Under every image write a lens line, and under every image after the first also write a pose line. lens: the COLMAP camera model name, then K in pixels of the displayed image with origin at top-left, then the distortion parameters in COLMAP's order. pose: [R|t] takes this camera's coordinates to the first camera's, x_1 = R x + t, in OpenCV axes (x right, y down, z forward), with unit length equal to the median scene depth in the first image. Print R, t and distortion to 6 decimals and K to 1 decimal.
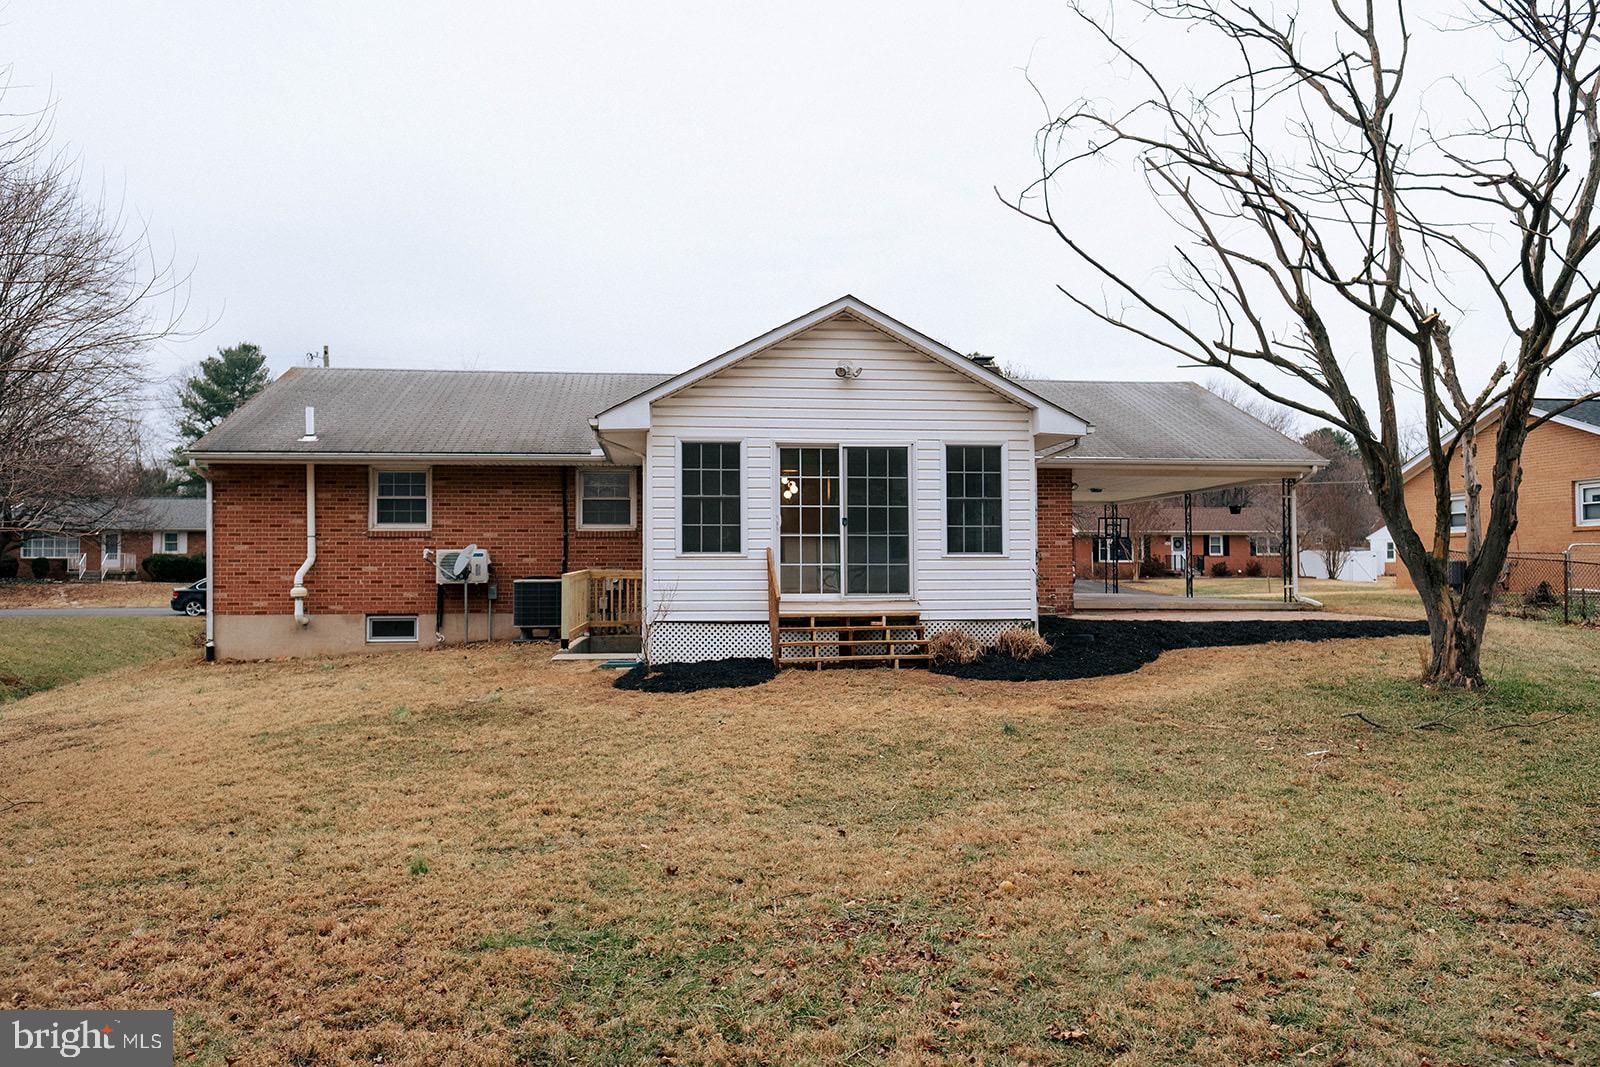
lens RADIAL K [[1157.7, 0, 800.0], [0, 1157.7, 533.5], [0, 0, 1]] dist [-0.008894, -0.009508]
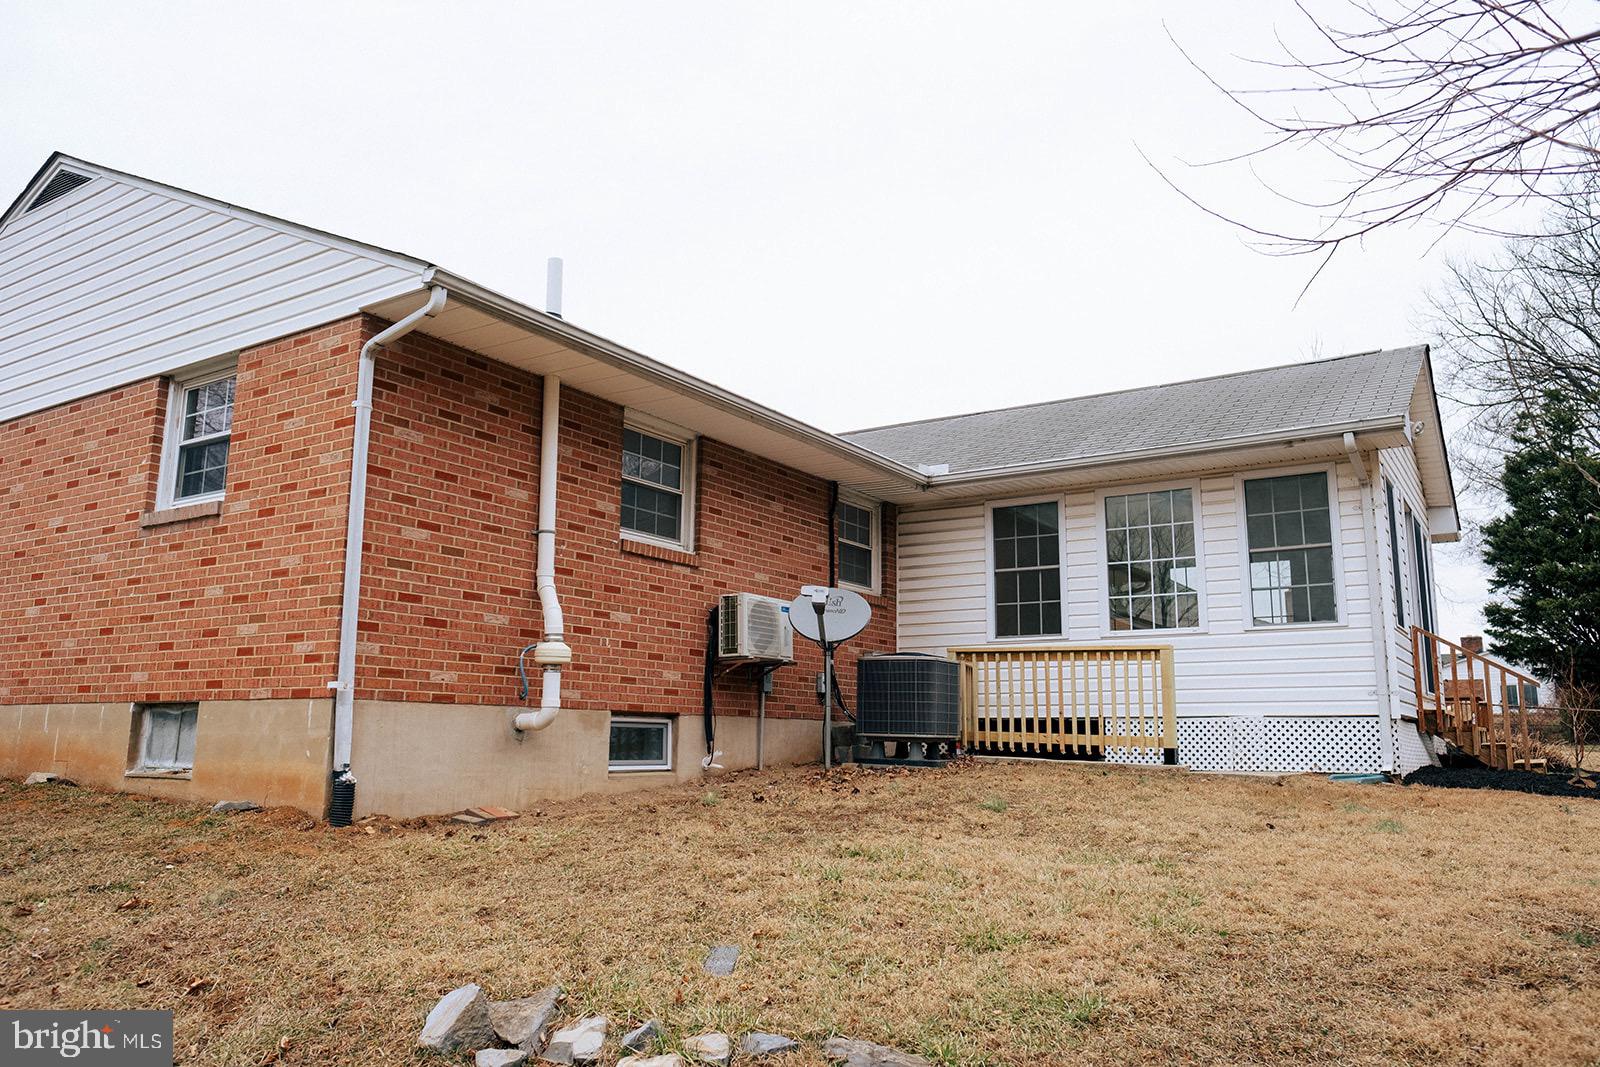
lens RADIAL K [[1157.7, 0, 800.0], [0, 1157.7, 533.5], [0, 0, 1]] dist [-0.008894, -0.009508]
pose [[0.661240, 0.140050, 0.736986, -0.682813], [-0.008719, 0.983787, -0.179127, 0.082132], [-0.750124, 0.112021, 0.651740, 0.626744]]
